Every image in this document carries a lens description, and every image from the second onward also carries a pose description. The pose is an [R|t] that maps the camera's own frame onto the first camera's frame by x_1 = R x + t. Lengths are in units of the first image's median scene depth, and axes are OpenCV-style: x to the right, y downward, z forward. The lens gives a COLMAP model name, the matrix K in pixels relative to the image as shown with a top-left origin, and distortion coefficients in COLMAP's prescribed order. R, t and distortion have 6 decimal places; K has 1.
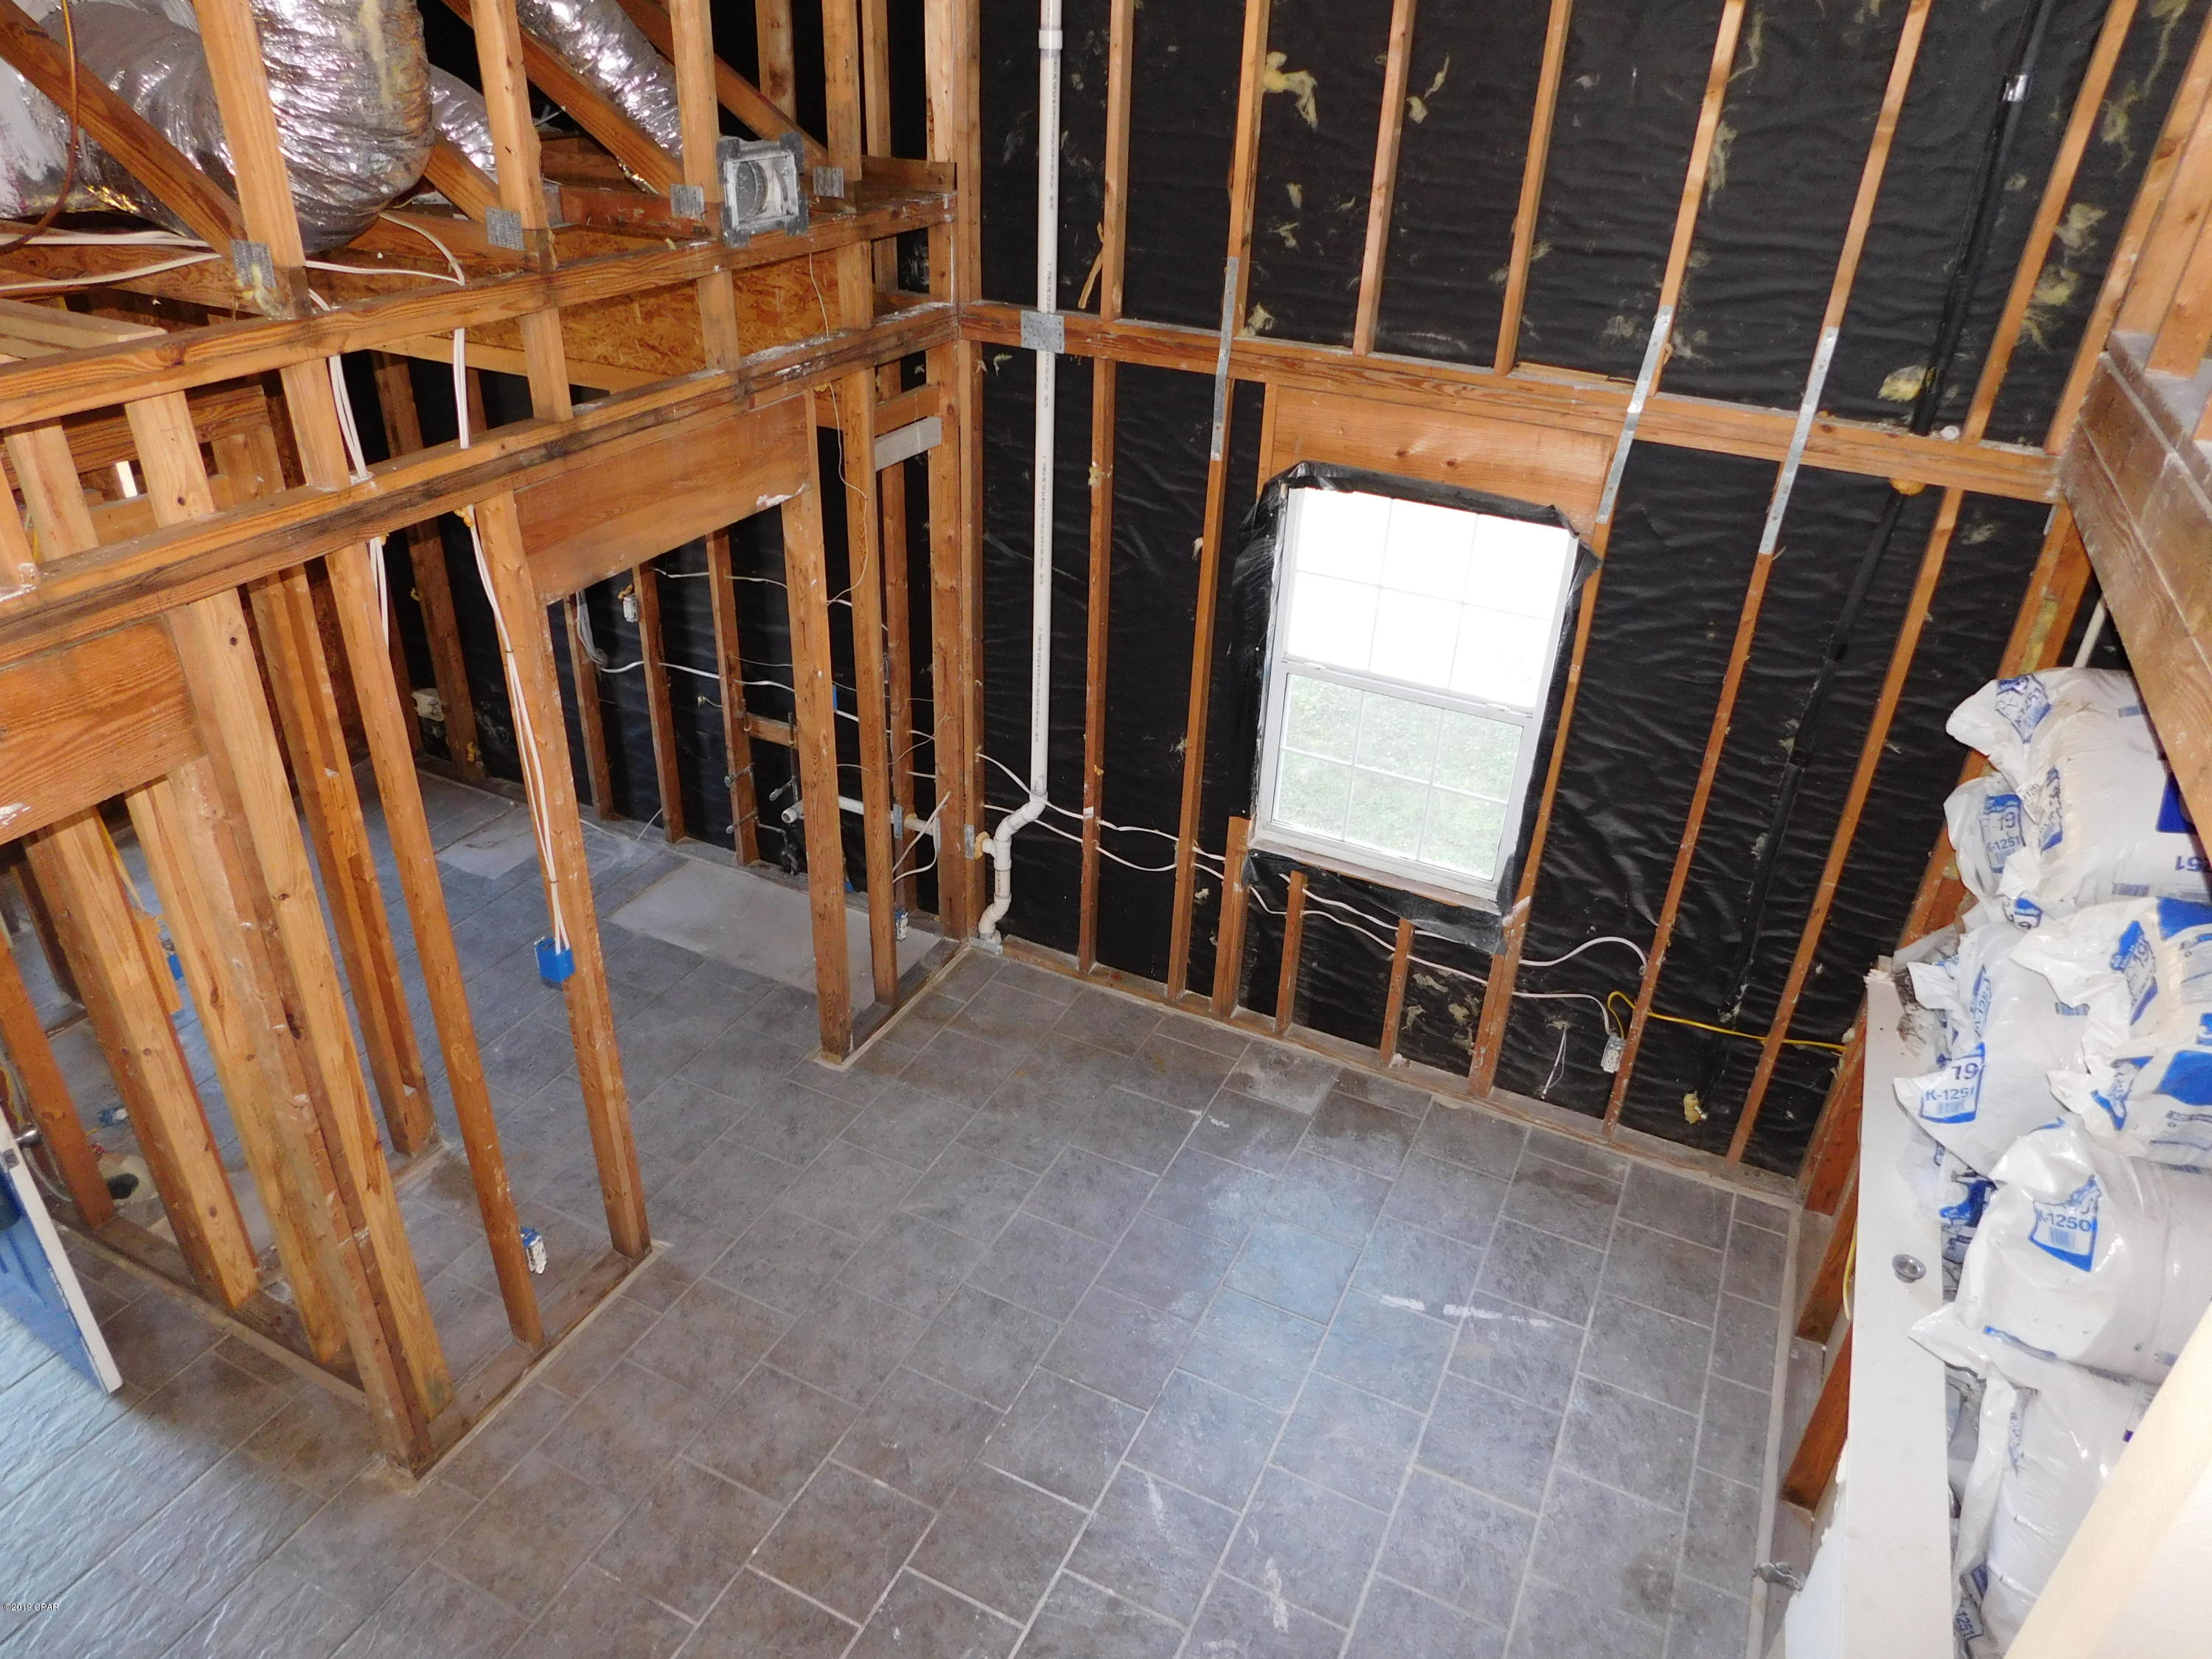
lens RADIAL K [[1454.7, 0, 1100.1], [0, 1454.7, 815.1], [0, 0, 1]] dist [-0.067966, 0.058641]
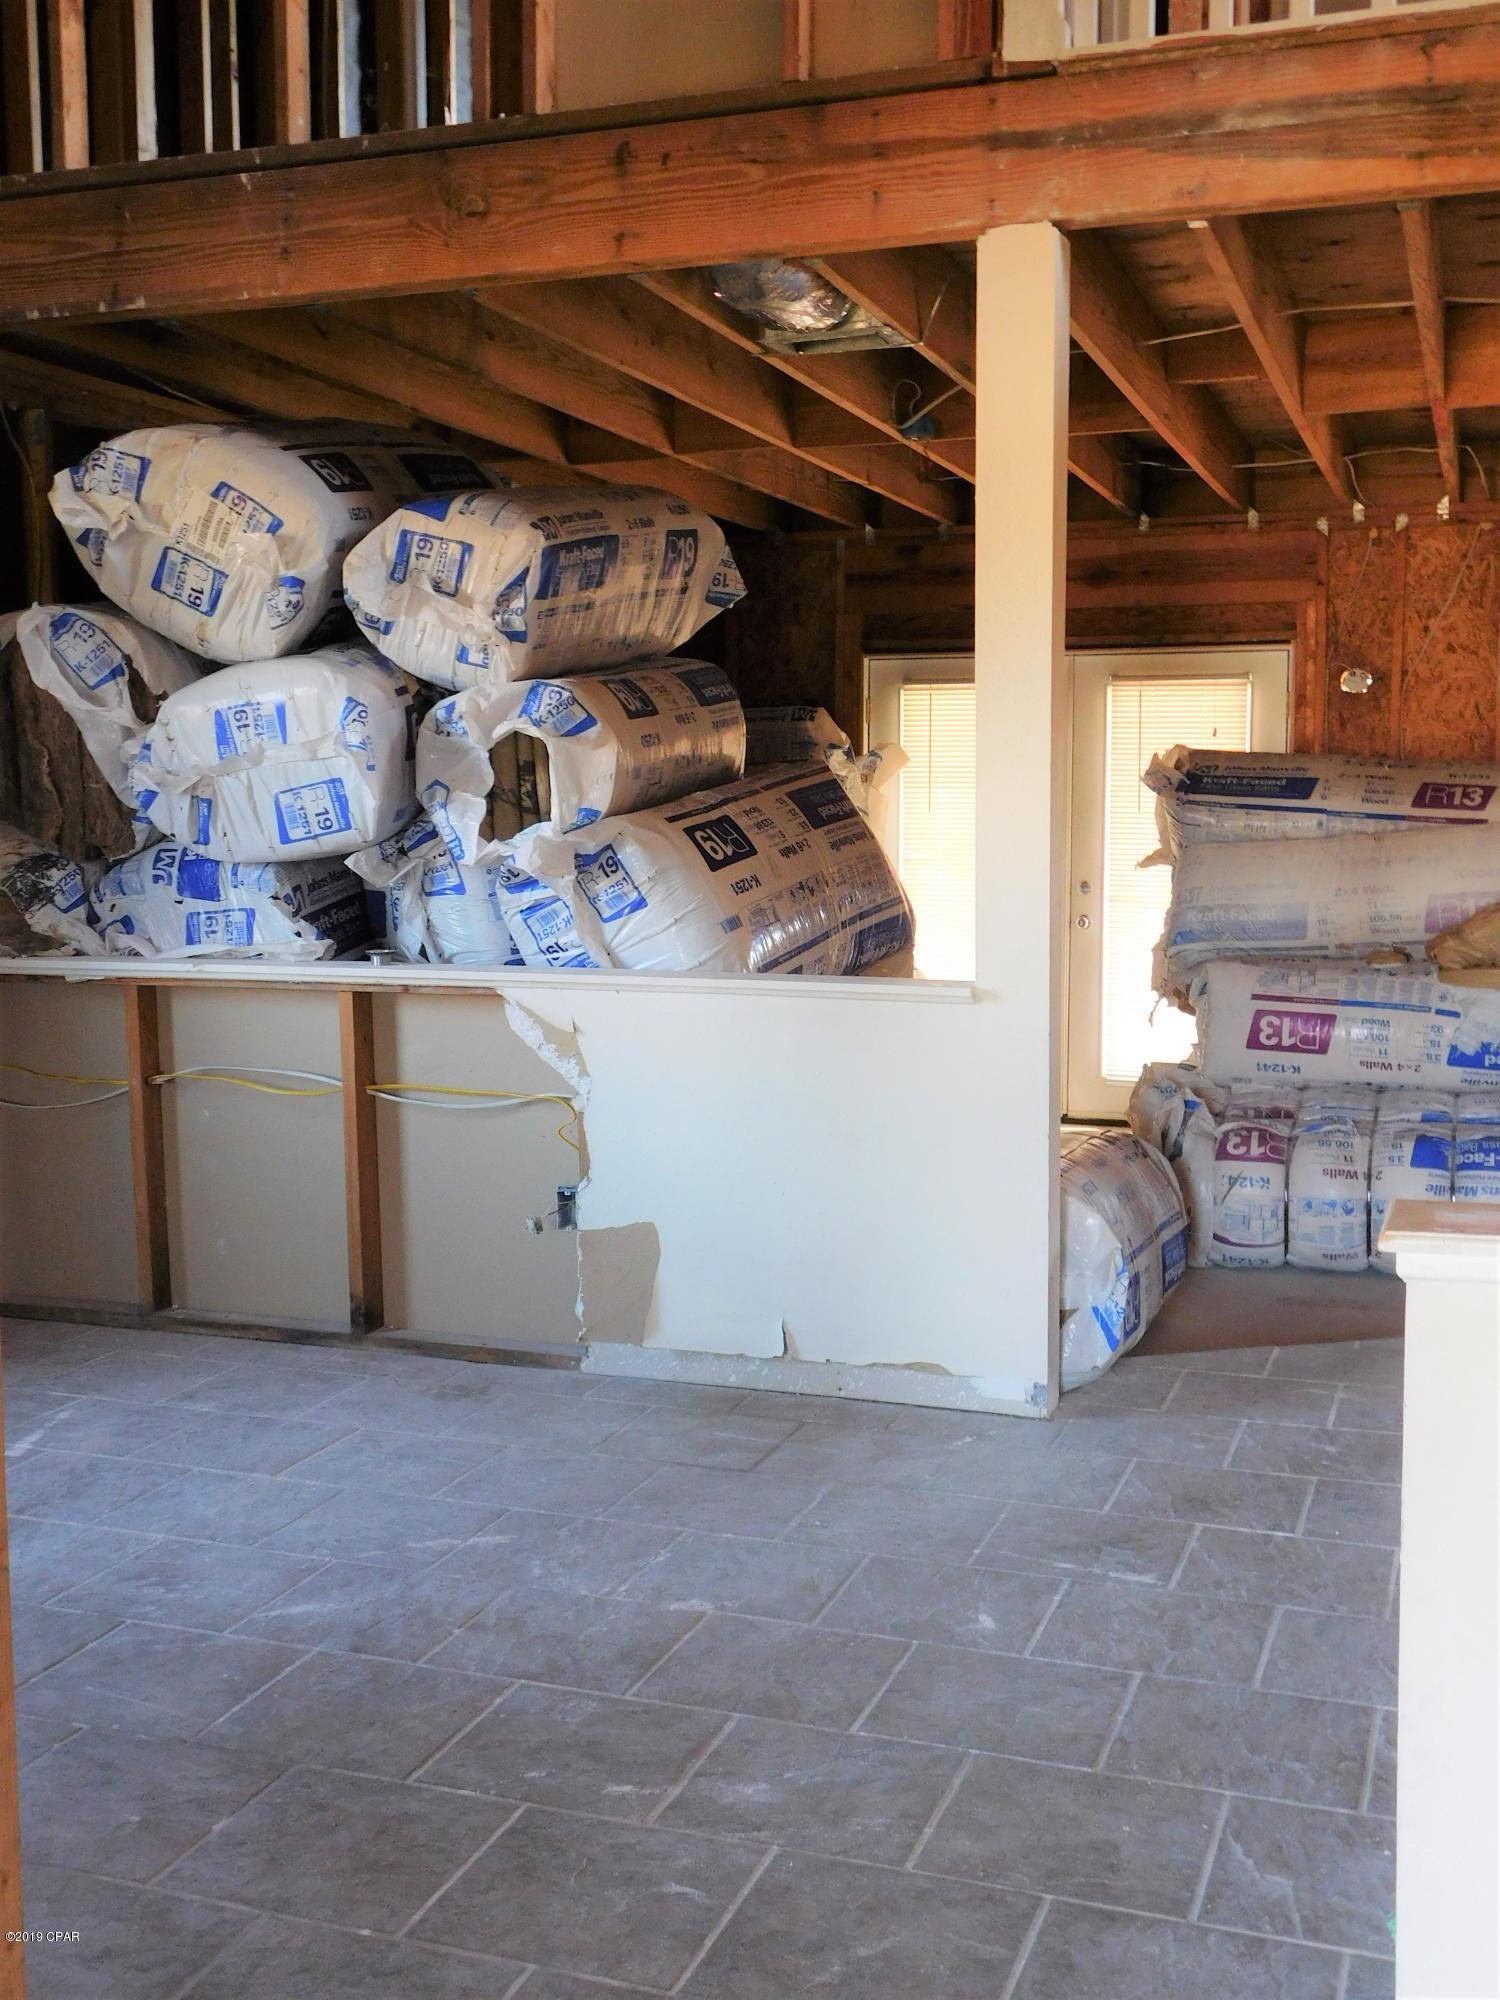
lens RADIAL K [[2124.1, 0, 750.4], [0, 2124.1, 999.0], [0, 0, 1]] dist [-0.004129, 0.000000]
pose [[-0.105855, -0.136641, 0.984949, -0.669988], [0.494016, 0.852402, 0.171346, 0.149090], [-0.862985, 0.504718, -0.022728, 0.565292]]
